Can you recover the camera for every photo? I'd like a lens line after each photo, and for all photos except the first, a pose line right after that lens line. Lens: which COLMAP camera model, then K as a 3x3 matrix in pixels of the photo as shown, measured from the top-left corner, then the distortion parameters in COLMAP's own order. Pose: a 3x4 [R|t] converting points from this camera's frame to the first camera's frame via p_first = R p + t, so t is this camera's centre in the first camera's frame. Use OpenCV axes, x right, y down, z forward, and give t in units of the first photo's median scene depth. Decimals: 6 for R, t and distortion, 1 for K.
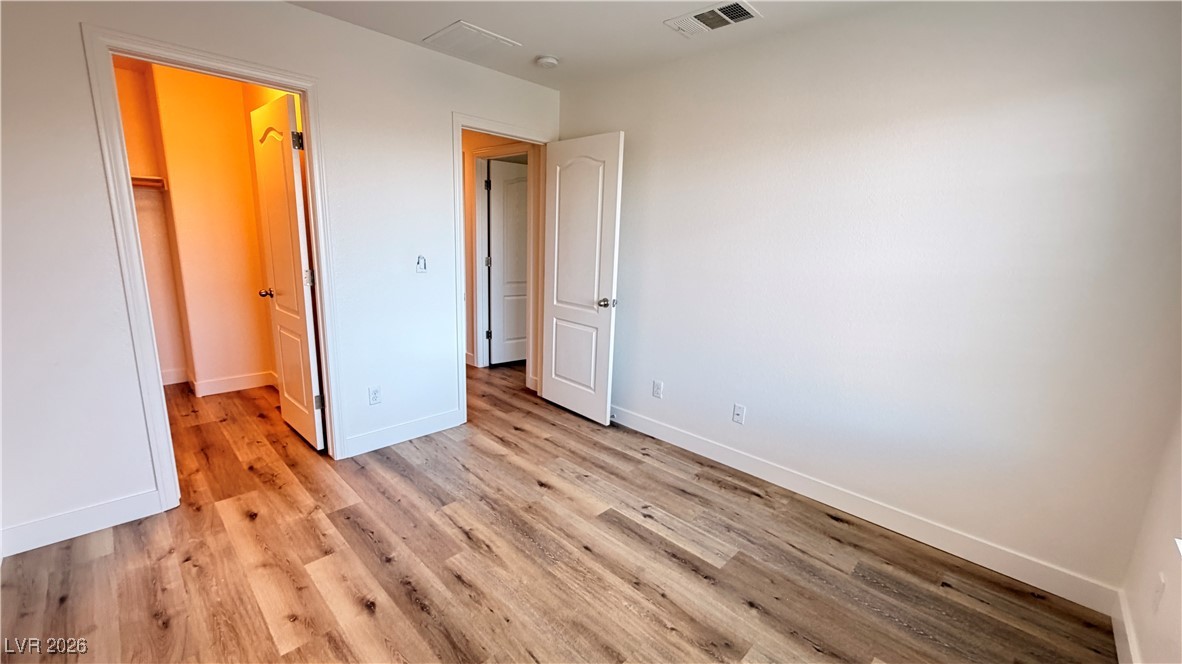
lens RADIAL K [[469.8, 0, 585.2], [0, 469.8, 331.1], [0, 0, 1]] dist [-0.000145, 0.000190]
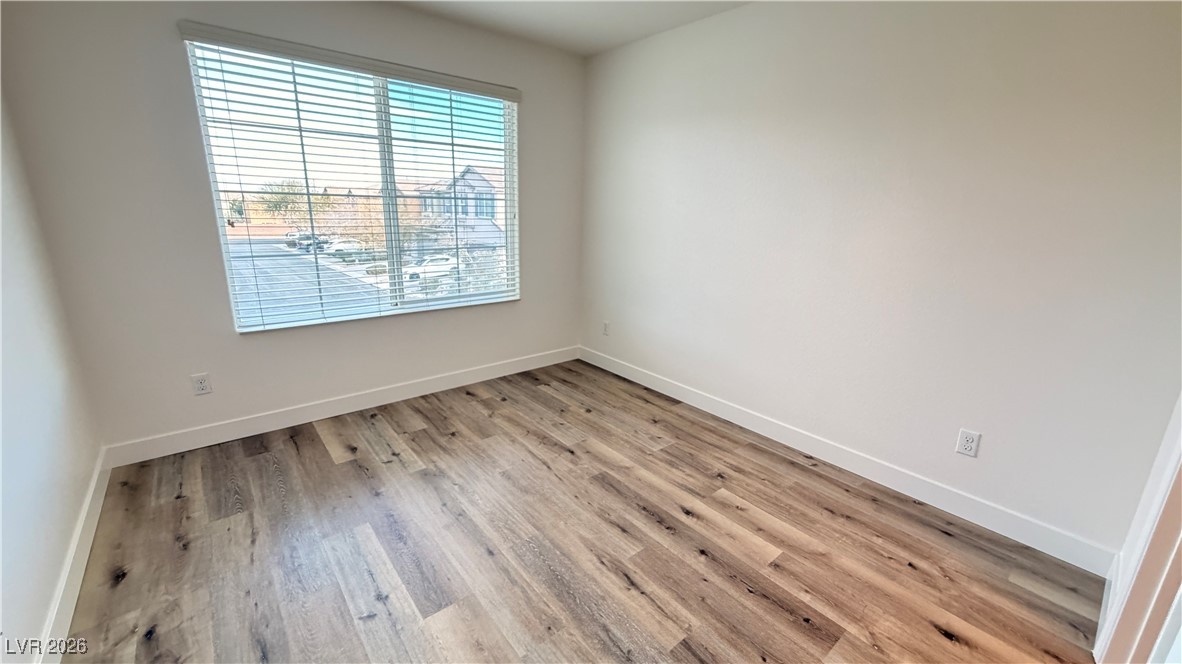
lens RADIAL K [[469.8, 0, 589.5], [0, 469.8, 329.8], [0, 0, 1]] dist [-0.000145, 0.000190]
pose [[-0.993027, -0.087656, 0.078828, -0.209064], [-0.042911, 0.891567, 0.450851, -0.310274], [-0.109801, 0.444325, -0.889111, 1.549148]]
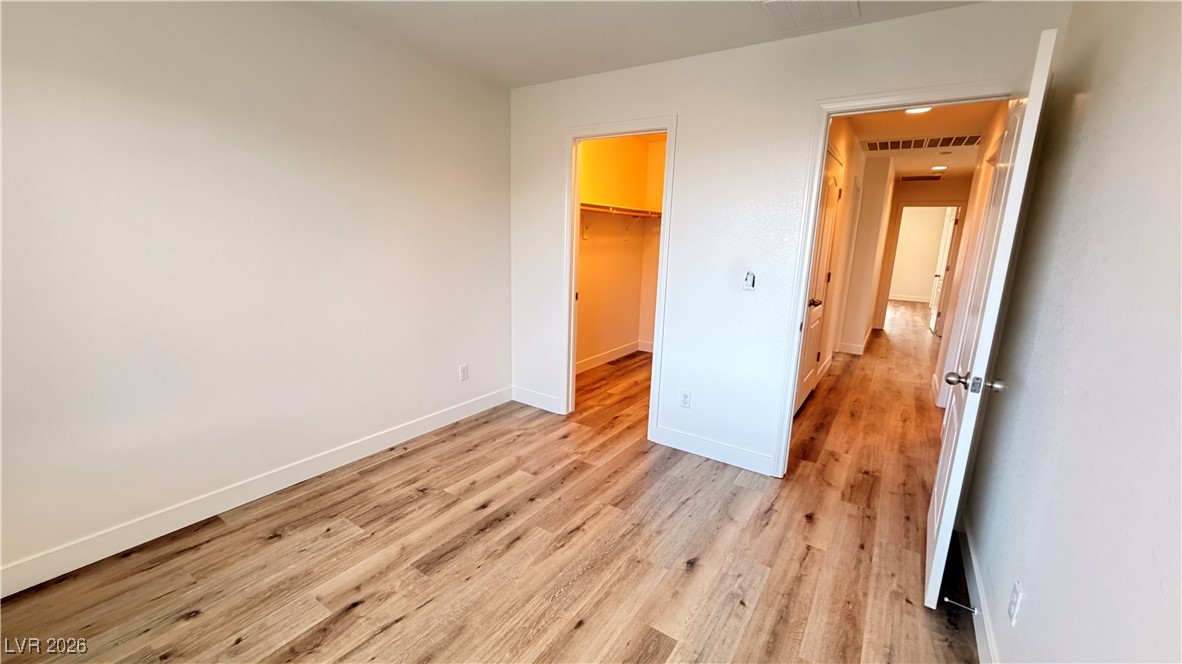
lens RADIAL K [[469.8, 0, 590.2], [0, 469.8, 328.6], [0, 0, 1]] dist [-0.000145, 0.000190]
pose [[0.188434, 0.161198, -0.968766, 0.696752], [-0.225153, 0.967255, 0.117152, -0.126130], [0.955928, 0.196045, 0.218558, 0.726957]]
